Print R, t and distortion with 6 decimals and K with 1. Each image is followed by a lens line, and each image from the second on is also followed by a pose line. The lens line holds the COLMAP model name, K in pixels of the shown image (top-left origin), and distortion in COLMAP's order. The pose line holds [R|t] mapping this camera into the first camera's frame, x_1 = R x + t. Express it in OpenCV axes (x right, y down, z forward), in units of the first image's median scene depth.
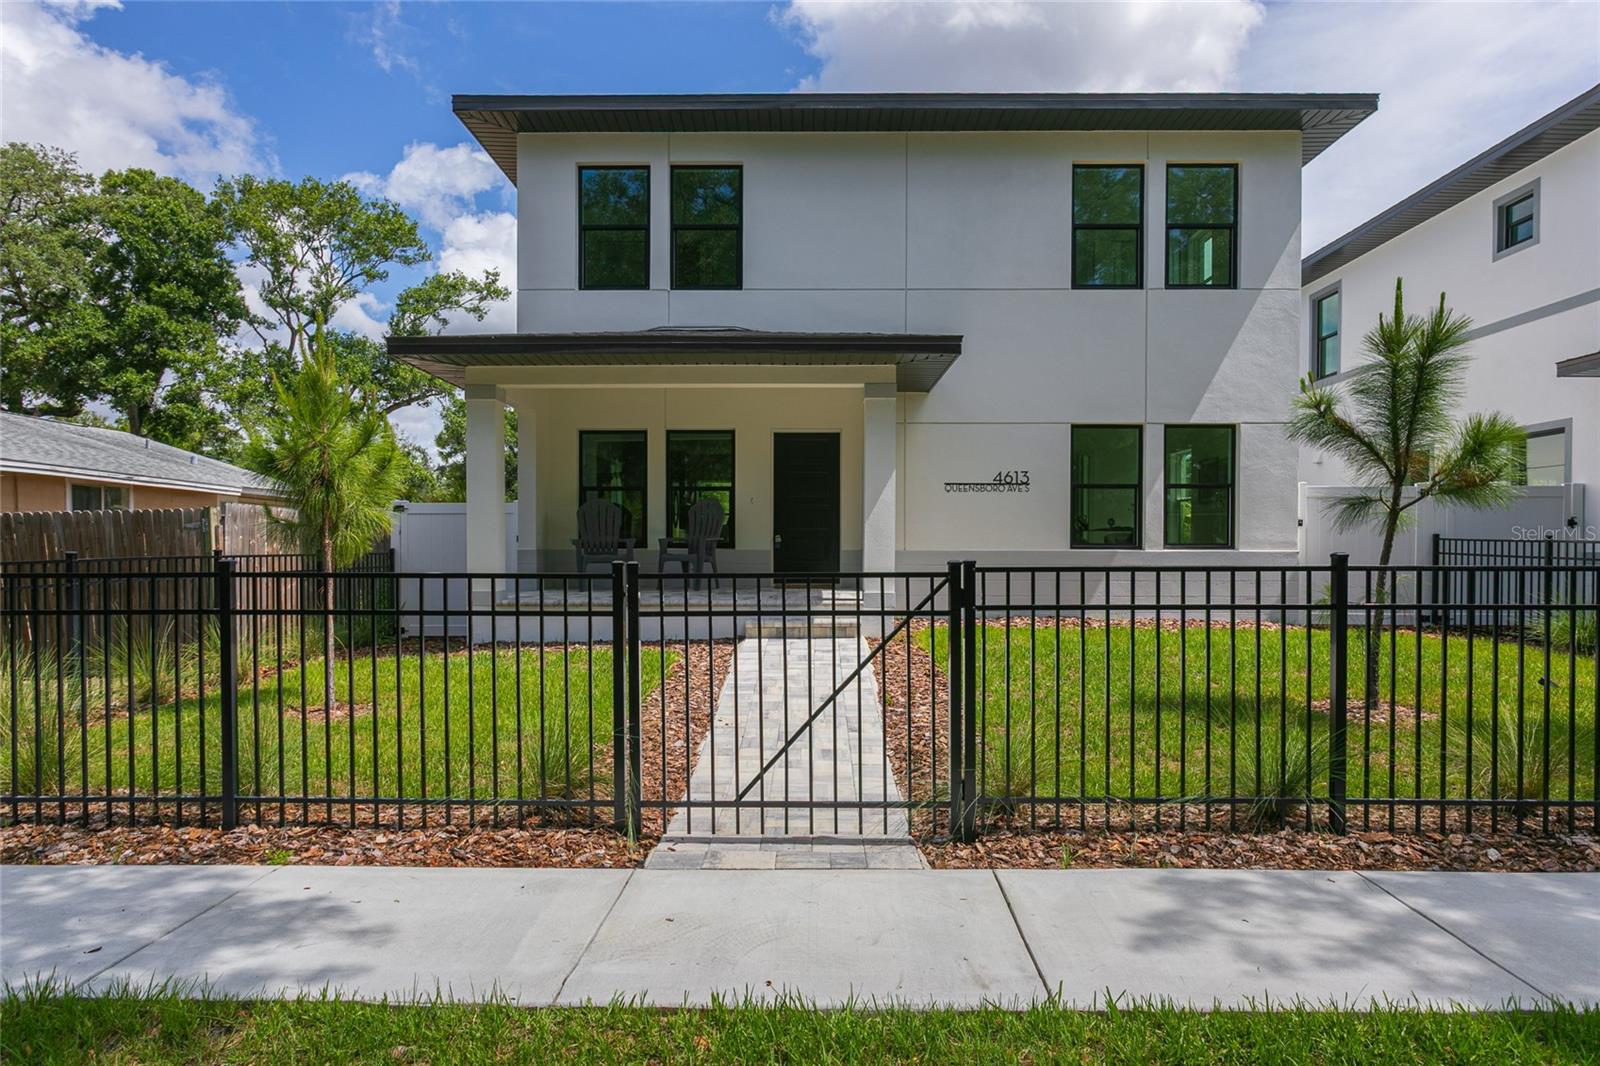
lens RADIAL K [[964.7, 0, 804.6], [0, 964.7, 559.4], [0, 0, 1]] dist [-0.001488, 0.000687]
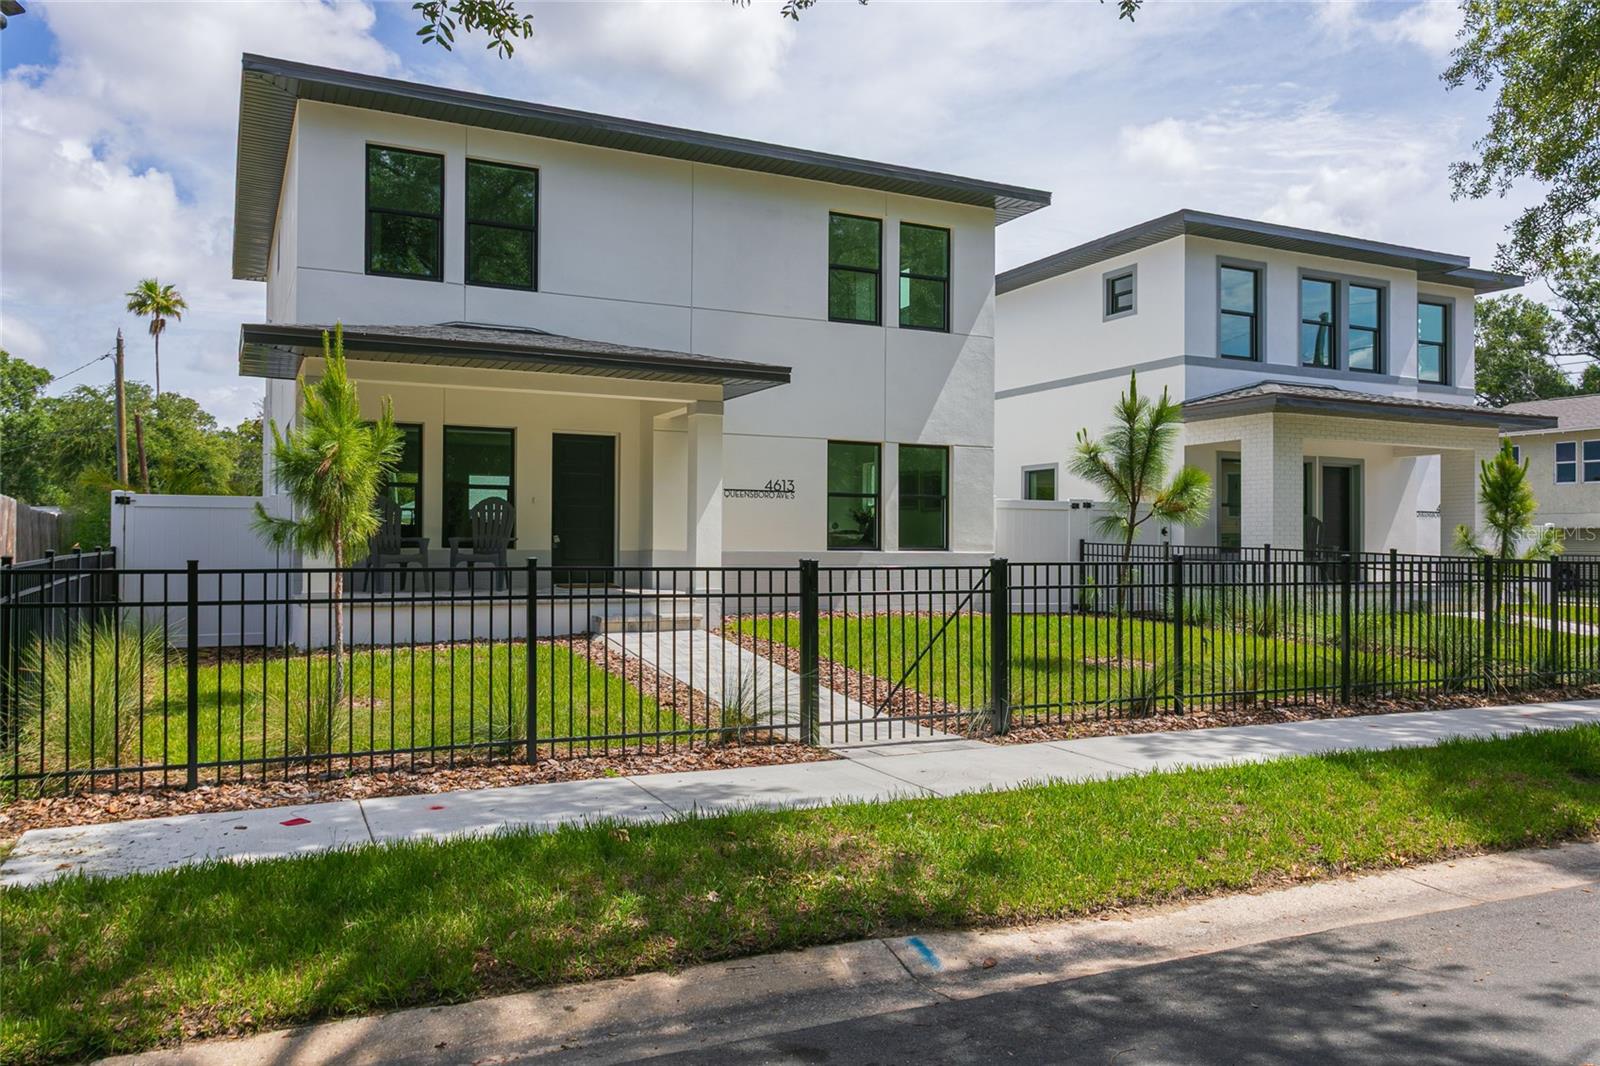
lens RADIAL K [[1198.5, 0, 800.0], [0, 1198.5, 533.0], [0, 0, 1]] dist [-0.003294, -0.000846]
pose [[0.892815, 0.009649, 0.450321, -0.382767], [0.001328, 0.999710, -0.024054, 0.002746], [-0.450422, 0.022074, 0.892543, -0.235177]]
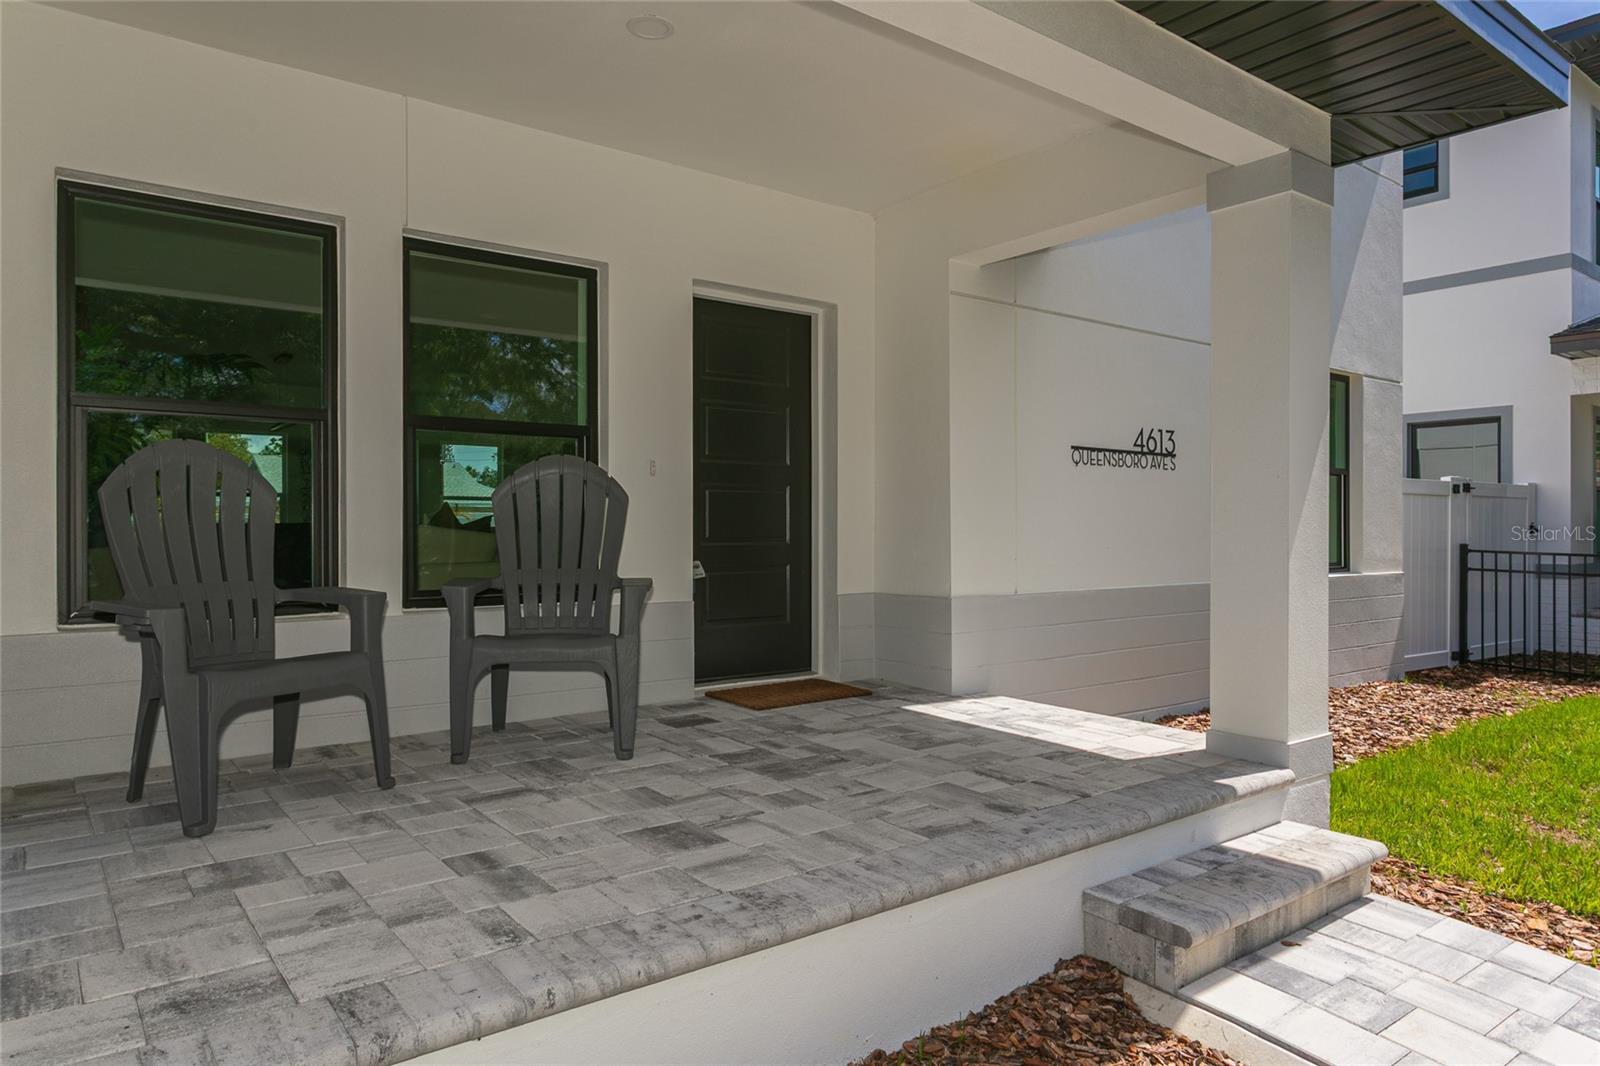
lens RADIAL K [[1018.9, 0, 800.0], [0, 1018.9, 533.0], [0, 0, 1]] dist [-0.006593, -0.002007]
pose [[0.784159, -0.004620, 0.620543, -0.261783], [0.006480, 0.999979, -0.000743, -0.037600], [-0.620527, 0.004604, 0.784172, 0.697533]]
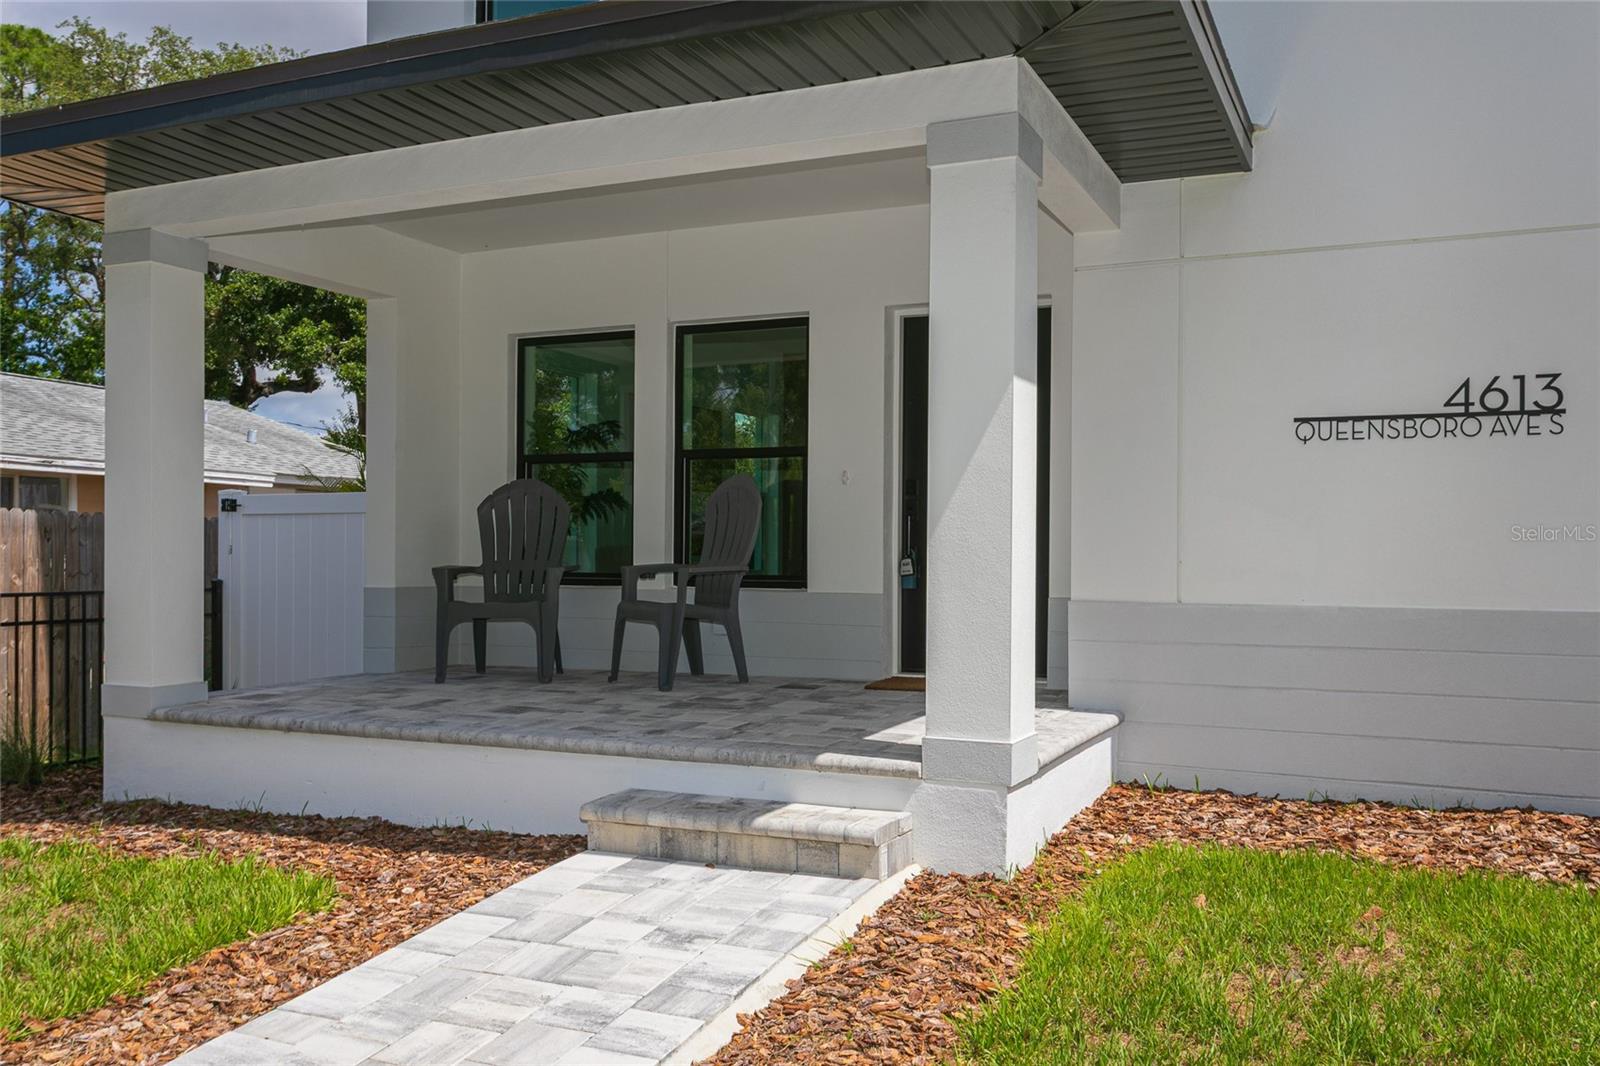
lens RADIAL K [[1380.6, 0, 797.9], [0, 1380.6, 561.3], [0, 0, 1]] dist [0.027863, -0.002835]
pose [[0.917853, 0.004220, -0.396899, 0.180867], [-0.007613, 0.999947, -0.006972, -0.020883], [0.396848, 0.009421, 0.917836, 0.454389]]
